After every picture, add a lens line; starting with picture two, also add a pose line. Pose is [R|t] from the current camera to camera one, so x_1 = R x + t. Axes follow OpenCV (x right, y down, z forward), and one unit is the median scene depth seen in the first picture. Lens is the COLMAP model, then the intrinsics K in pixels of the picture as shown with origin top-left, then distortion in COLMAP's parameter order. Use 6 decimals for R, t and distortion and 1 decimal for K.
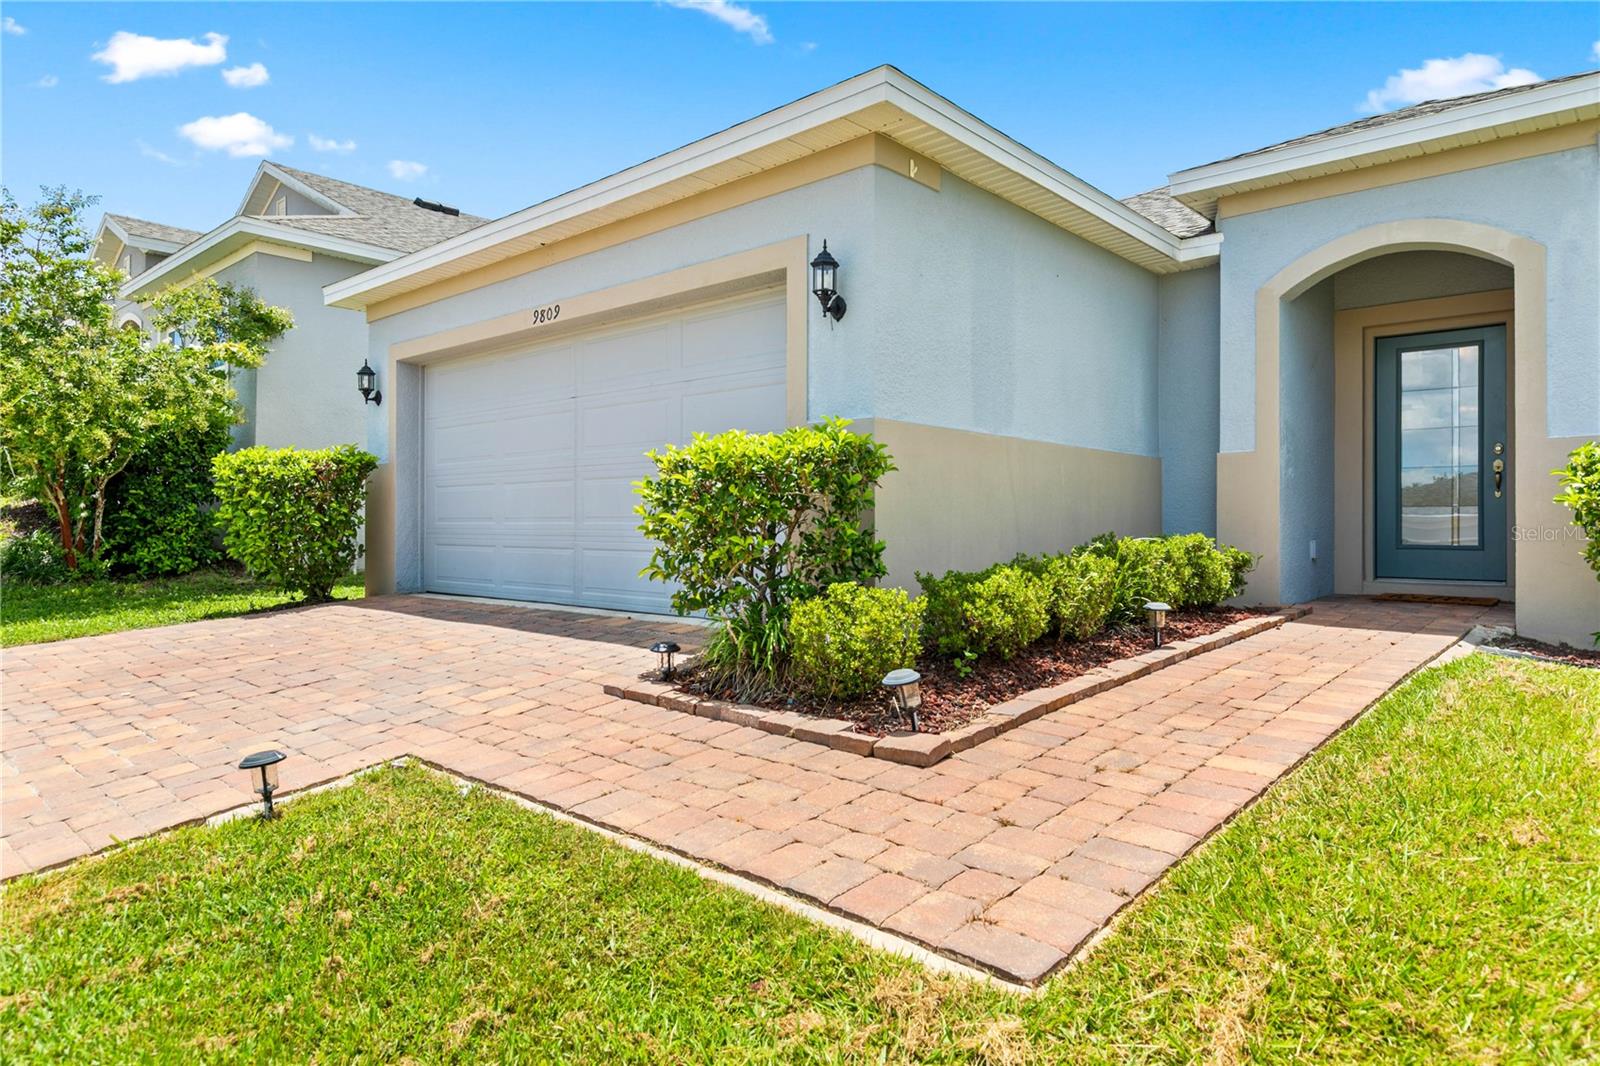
lens RADIAL K [[912.5, 0, 831.2], [0, 912.5, 501.5], [0, 0, 1]] dist [-0.004619, -0.000665]
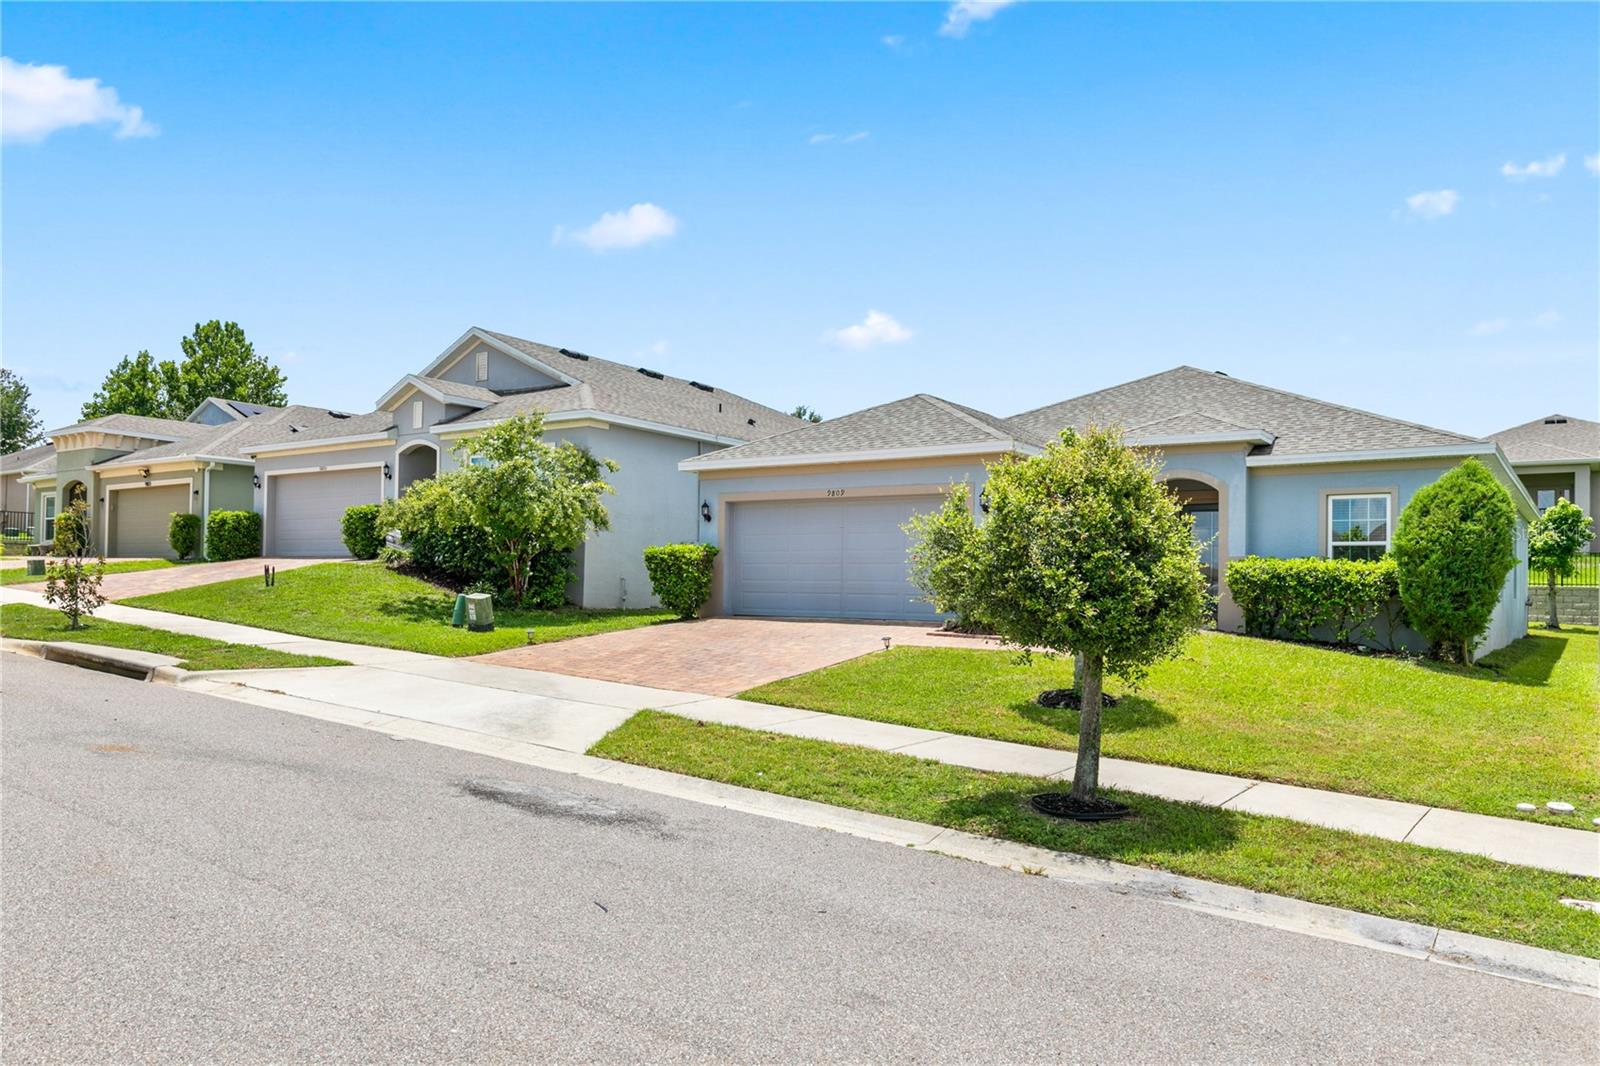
lens RADIAL K [[1016.3, 0, 800.0], [0, 1016.3, 533.0], [0, 0, 1]] dist [0.001644, 0.000475]
pose [[0.999327, 0.015871, 0.033070, -0.463749], [-0.014869, 0.999429, -0.030326, -0.020961], [-0.033532, 0.029814, 0.998993, -1.550342]]
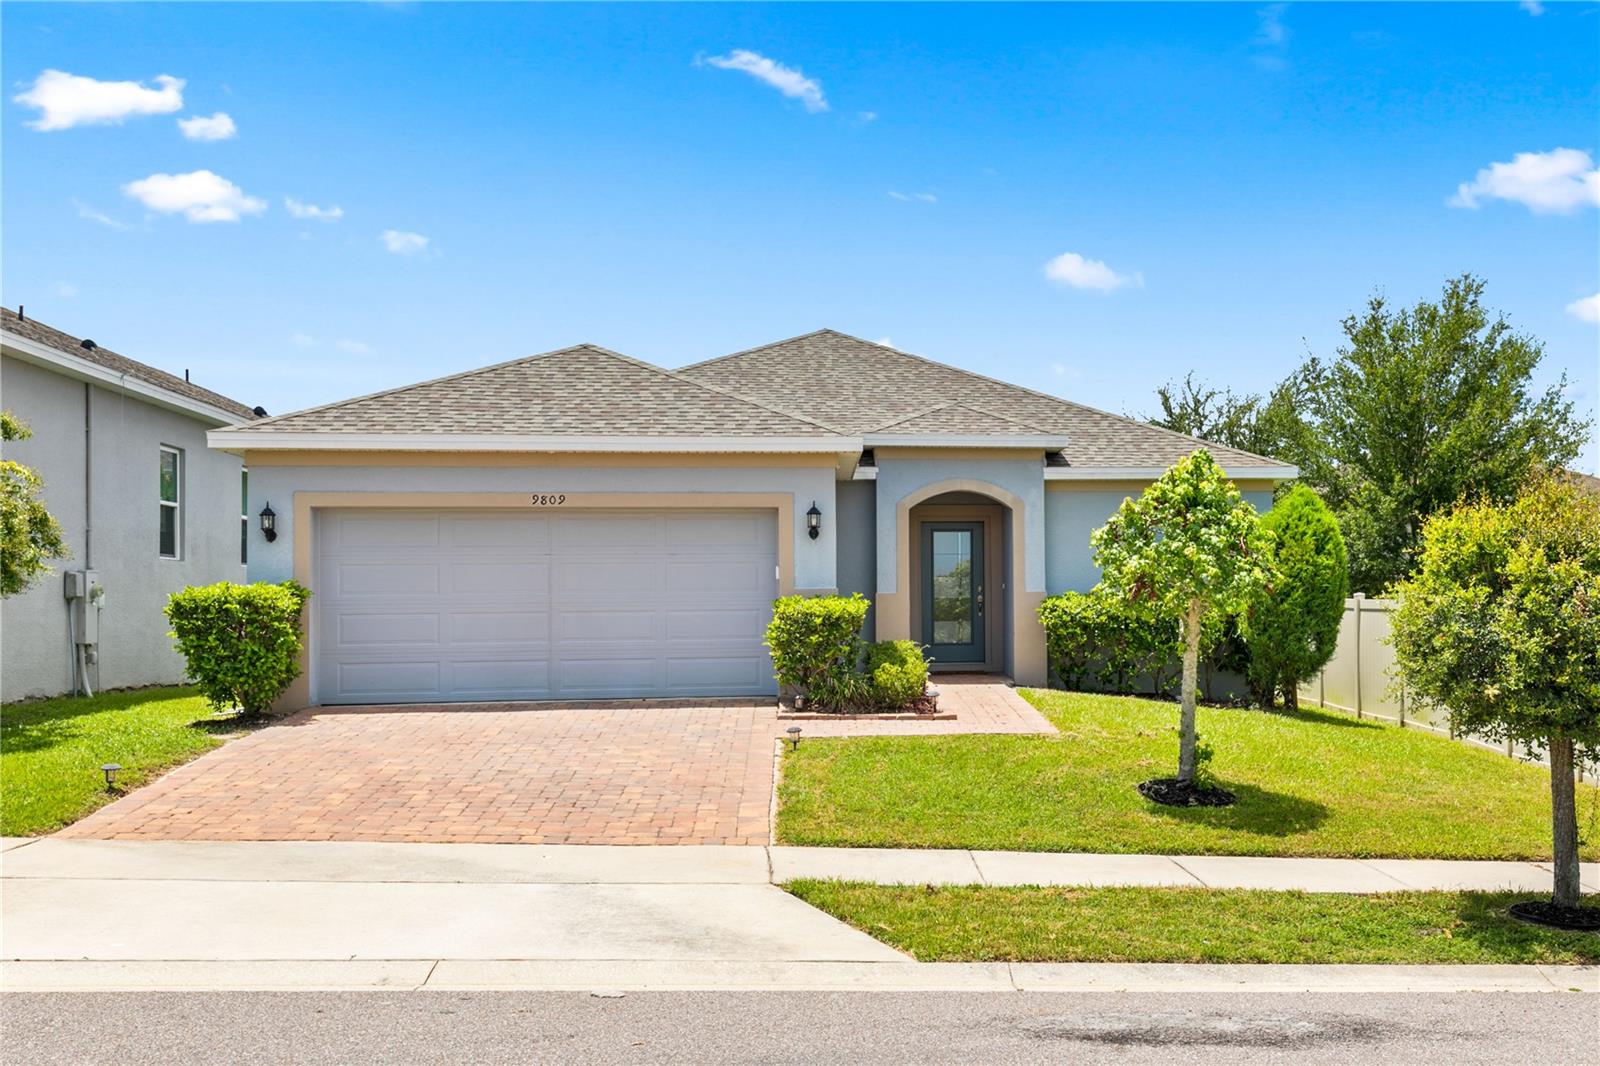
lens RADIAL K [[1552.9, 0, 800.0], [0, 1552.9, 533.0], [0, 0, 1]] dist [0.020325, 0.008847]
pose [[0.737676, 0.019790, 0.674865, -1.638694], [-0.001888, 0.999627, -0.027250, -0.082300], [-0.675152, 0.018828, 0.737438, -1.066557]]
